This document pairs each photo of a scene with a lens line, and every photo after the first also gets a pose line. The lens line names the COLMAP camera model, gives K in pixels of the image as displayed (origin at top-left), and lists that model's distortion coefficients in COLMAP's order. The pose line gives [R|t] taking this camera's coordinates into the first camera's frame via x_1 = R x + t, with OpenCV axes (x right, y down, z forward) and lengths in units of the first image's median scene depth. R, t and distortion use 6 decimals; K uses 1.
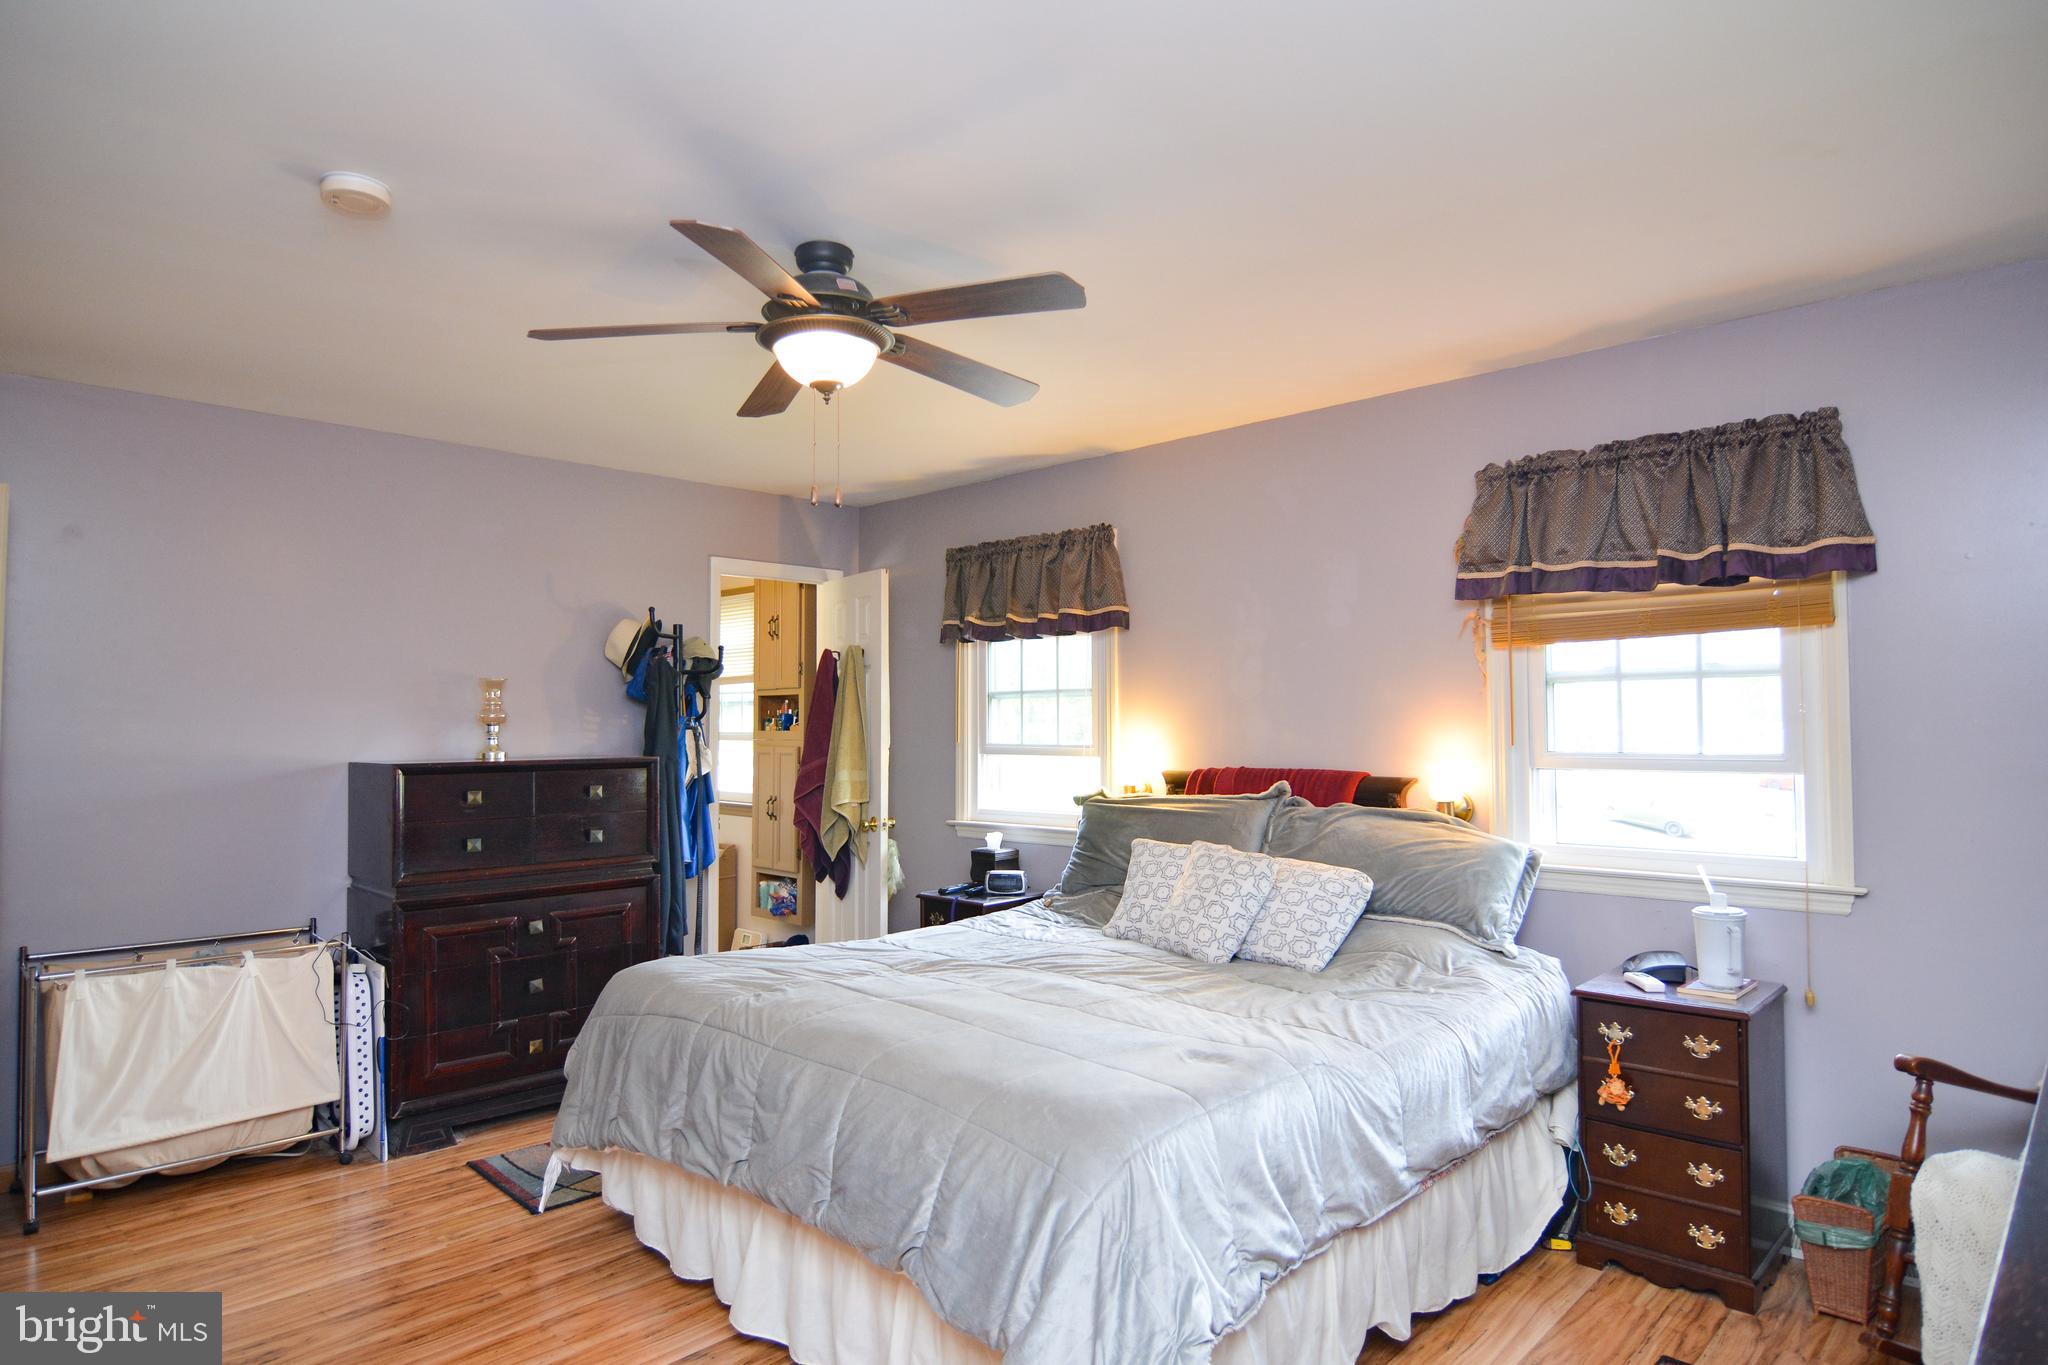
lens RADIAL K [[1145.7, 0, 1022.0], [0, 1145.7, 635.3], [0, 0, 1]] dist [-0.006204, -0.000980]
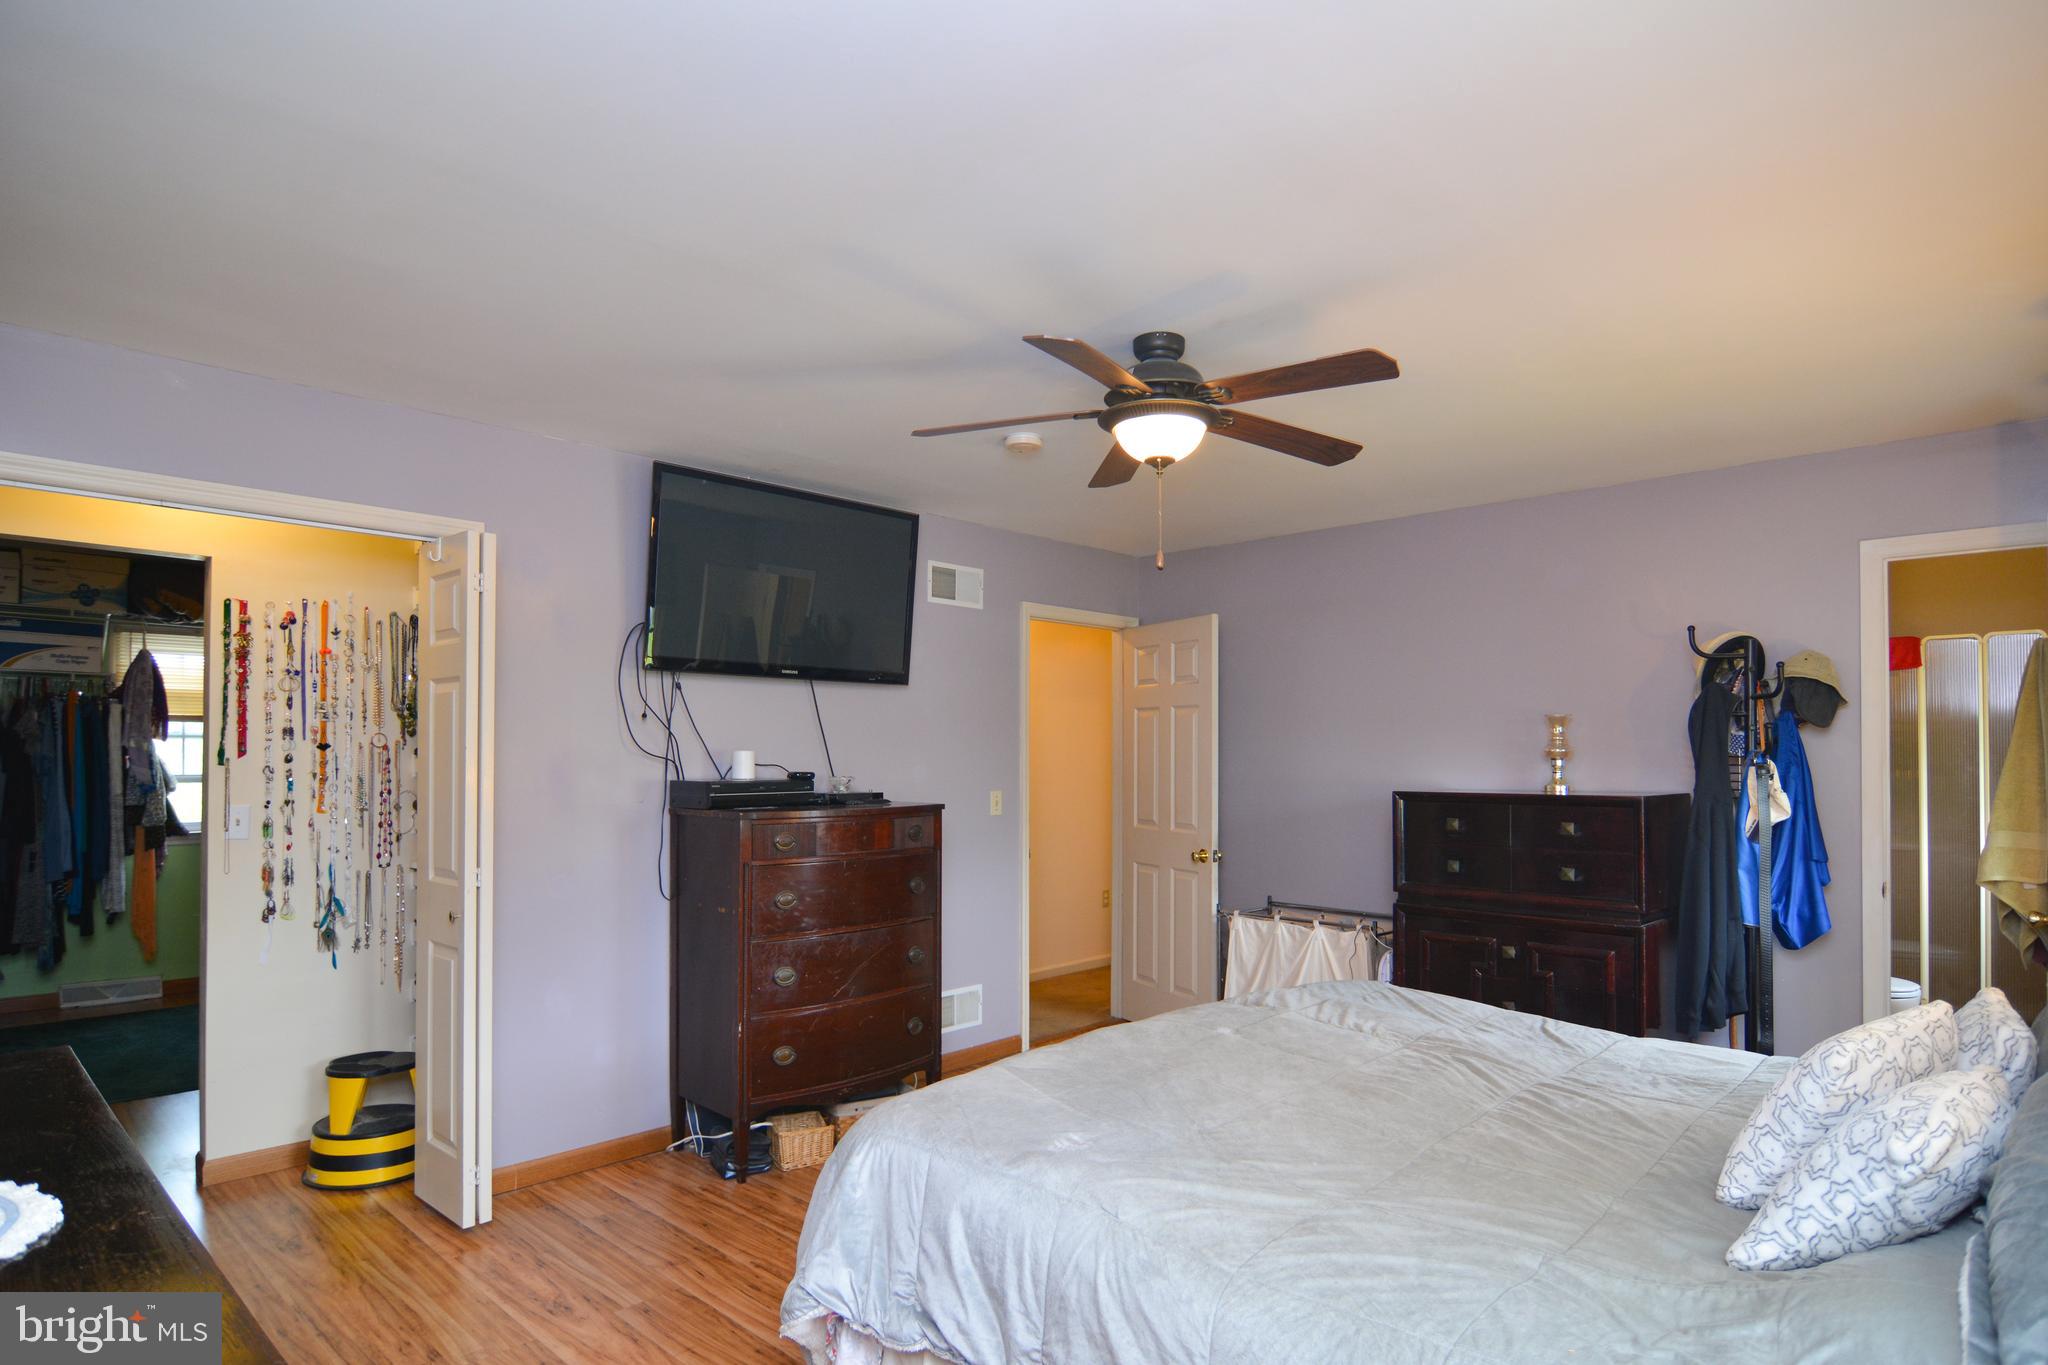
lens RADIAL K [[1104.1, 0, 1030.8], [0, 1104.1, 733.9], [0, 0, 1]] dist [-0.003443, -0.000353]
pose [[0.028219, -0.015032, -0.999489, 0.673461], [0.078253, 0.996852, -0.012783, 0.039537], [0.996534, -0.077852, 0.029307, 0.637199]]
